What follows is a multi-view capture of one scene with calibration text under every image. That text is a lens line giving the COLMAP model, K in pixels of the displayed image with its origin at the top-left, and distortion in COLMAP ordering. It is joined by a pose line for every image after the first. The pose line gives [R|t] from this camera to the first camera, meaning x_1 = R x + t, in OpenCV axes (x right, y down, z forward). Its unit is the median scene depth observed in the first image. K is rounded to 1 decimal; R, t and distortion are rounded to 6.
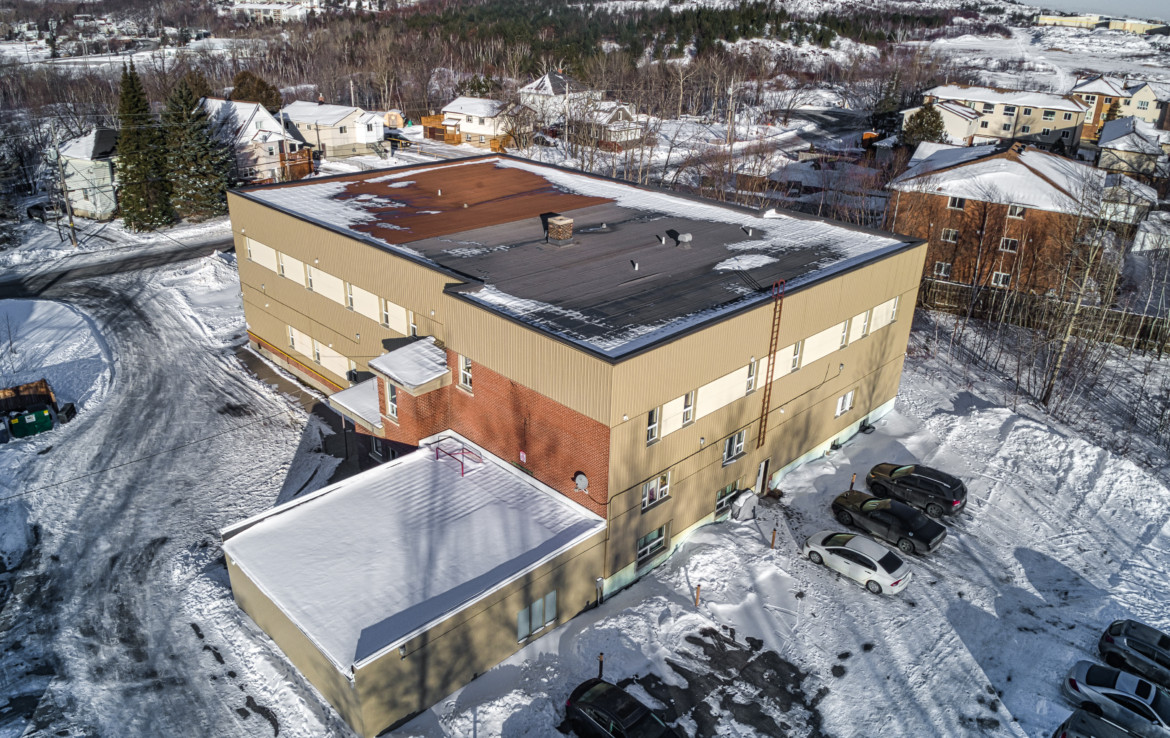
lens RADIAL K [[826.0, 0, 580.9], [0, 826.0, 383.9], [0, 0, 1]] dist [-0.001665, -0.076327]
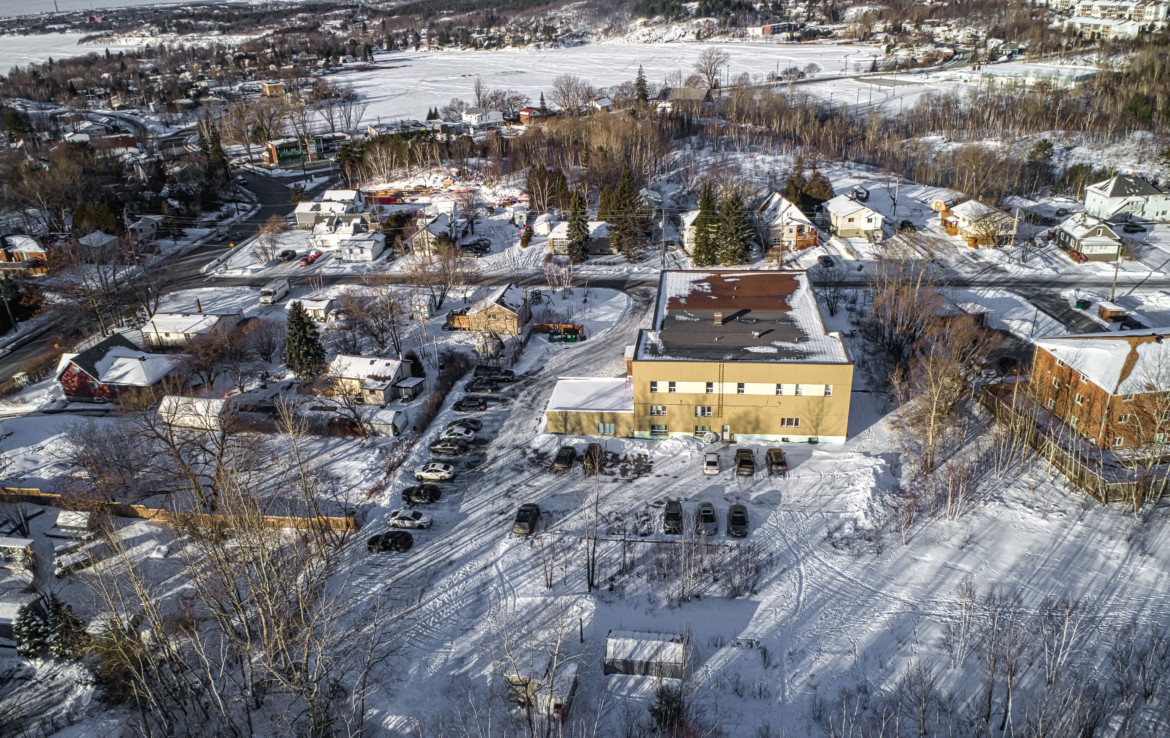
lens RADIAL K [[842.8, 0, 585.0], [0, 842.8, 369.0], [0, 0, 1]] dist [0.011002, -0.059560]
pose [[0.603615, 0.279750, -0.746585, 2.123835], [-0.282757, 0.950665, 0.127610, -0.320826], [0.745451, 0.134075, 0.652937, -1.185641]]
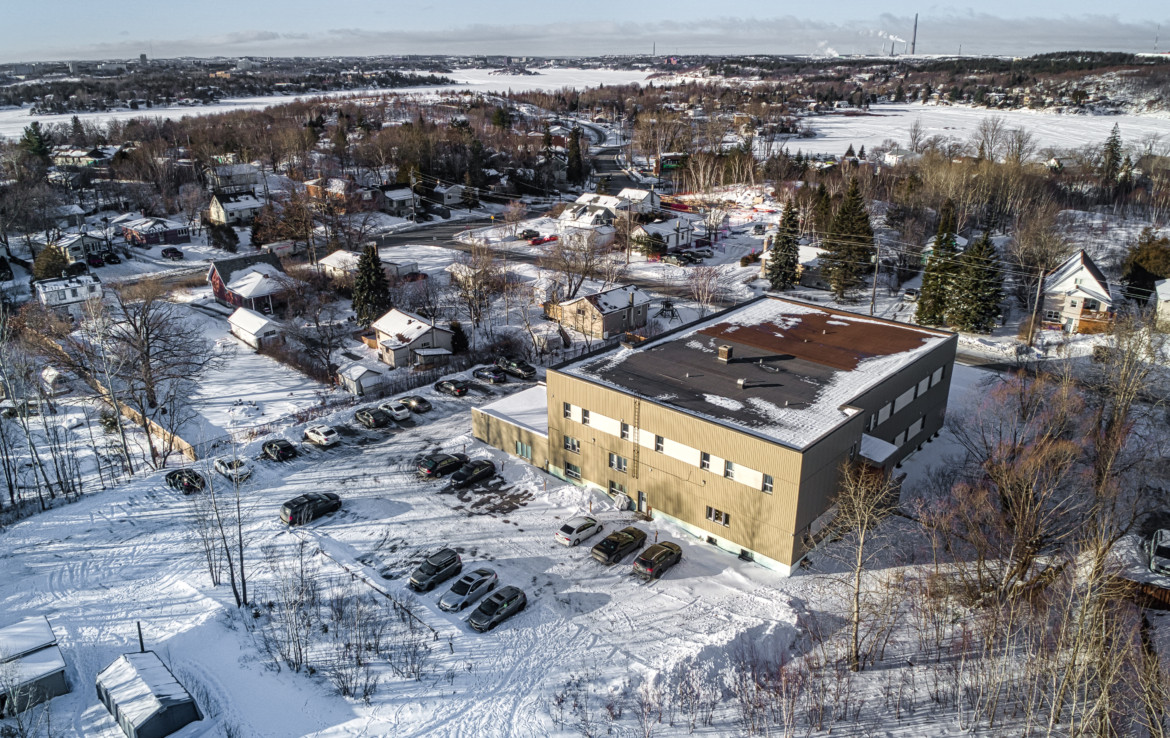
lens RADIAL K [[832.1, 0, 585.0], [0, 832.1, 369.0], [0, 0, 1]] dist [0.009069, -0.077228]
pose [[0.049673, 0.323206, -0.945024, 2.093191], [-0.421880, 0.864427, 0.273466, -0.656686], [0.905290, 0.385103, 0.179293, 0.542769]]
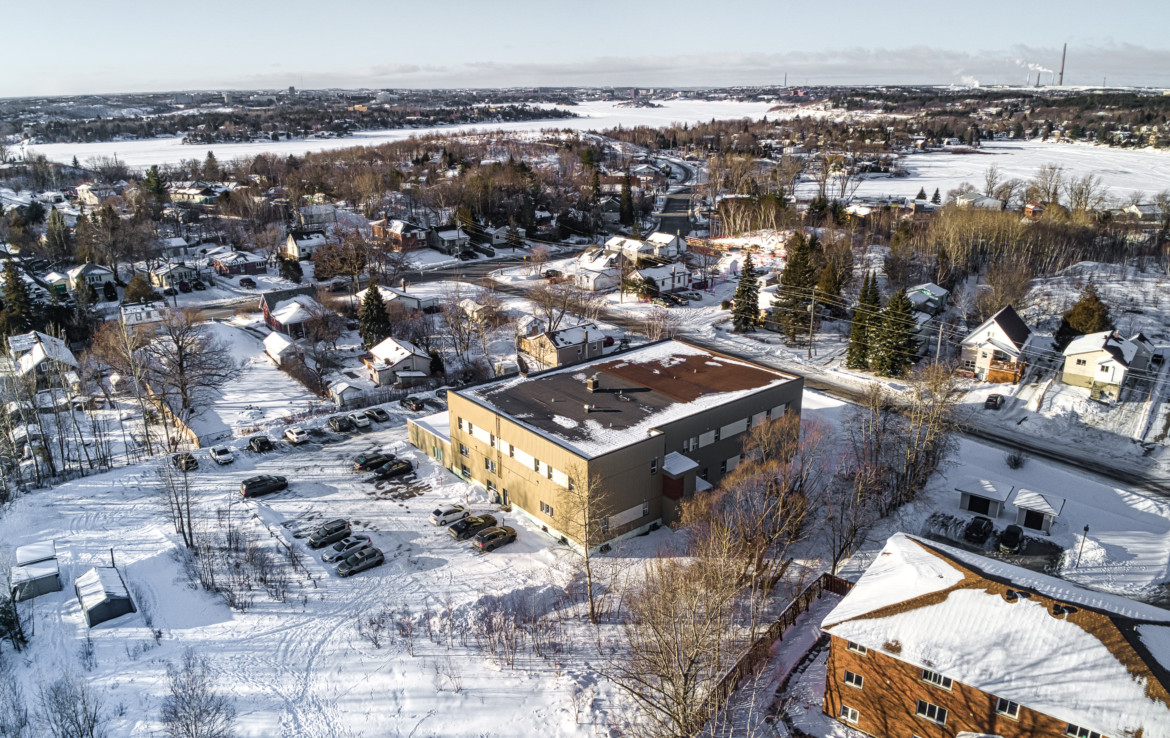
lens RADIAL K [[832.1, 0, 585.0], [0, 832.1, 369.0], [0, 0, 1]] dist [0.009069, -0.077228]
pose [[-0.094708, 0.290021, -0.952323, 2.633172], [-0.419497, 0.855914, 0.302379, -1.121518], [0.902803, 0.428134, 0.040601, 1.114748]]
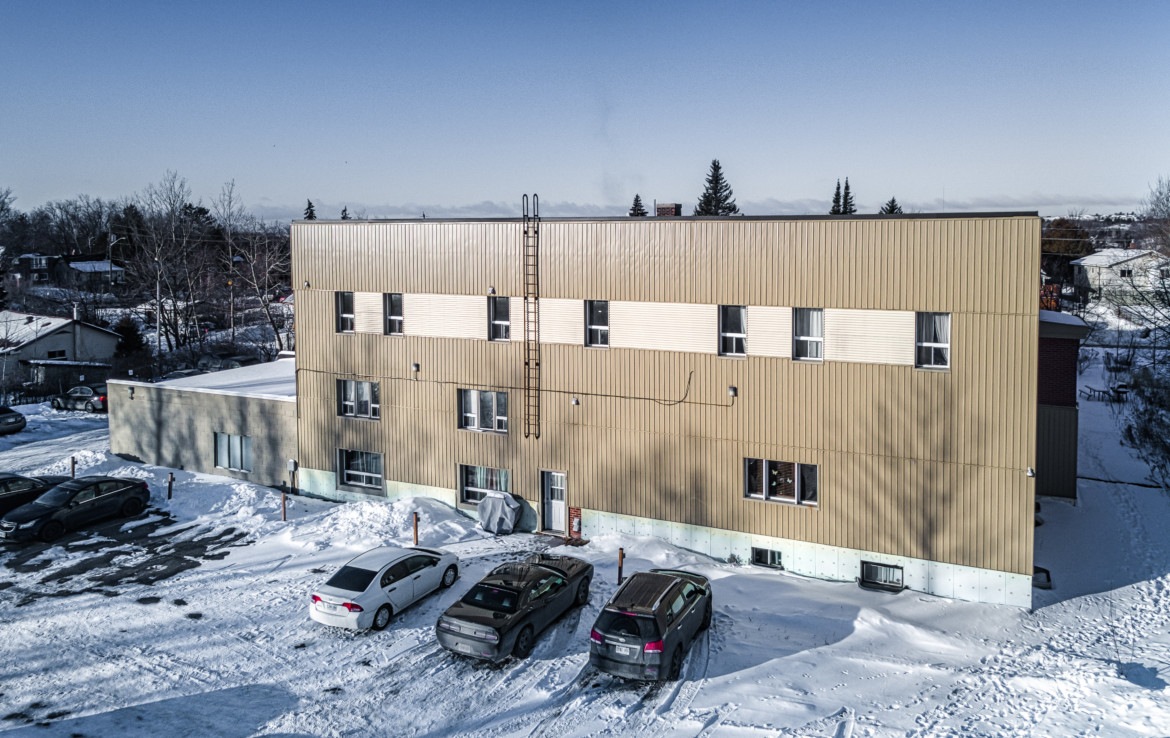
lens RADIAL K [[815.9, 0, 627.0], [0, 815.9, 282.9], [0, 0, 1]] dist [0.039456, -0.047488]
pose [[0.363226, 0.023630, -0.931402, 1.010743], [-0.387515, 0.912940, -0.127960, 0.014466], [0.847290, 0.407410, 0.340760, 0.874718]]
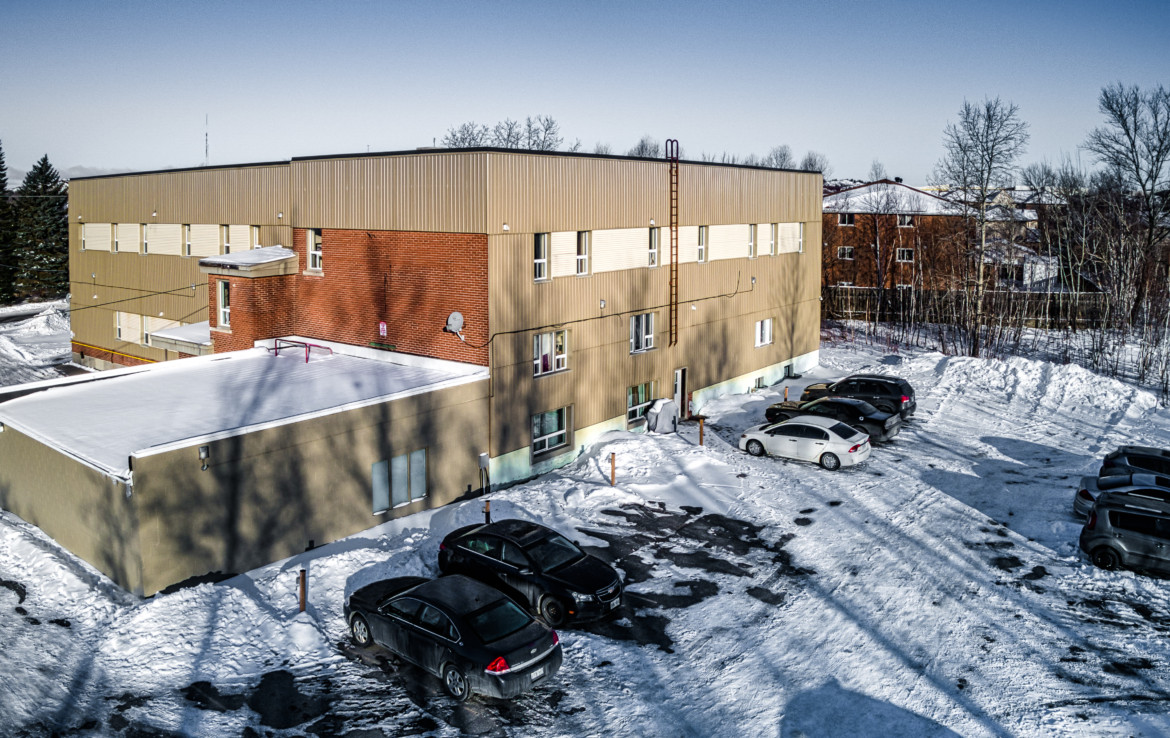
lens RADIAL K [[883.3, 0, 570.7], [0, 883.3, 272.8], [0, 0, 1]] dist [-0.088808, -0.053569]
pose [[0.992284, -0.034480, 0.119094, 0.011073], [0.073900, 0.935761, -0.344804, 0.347488], [-0.099555, 0.350944, 0.931089, 0.170013]]
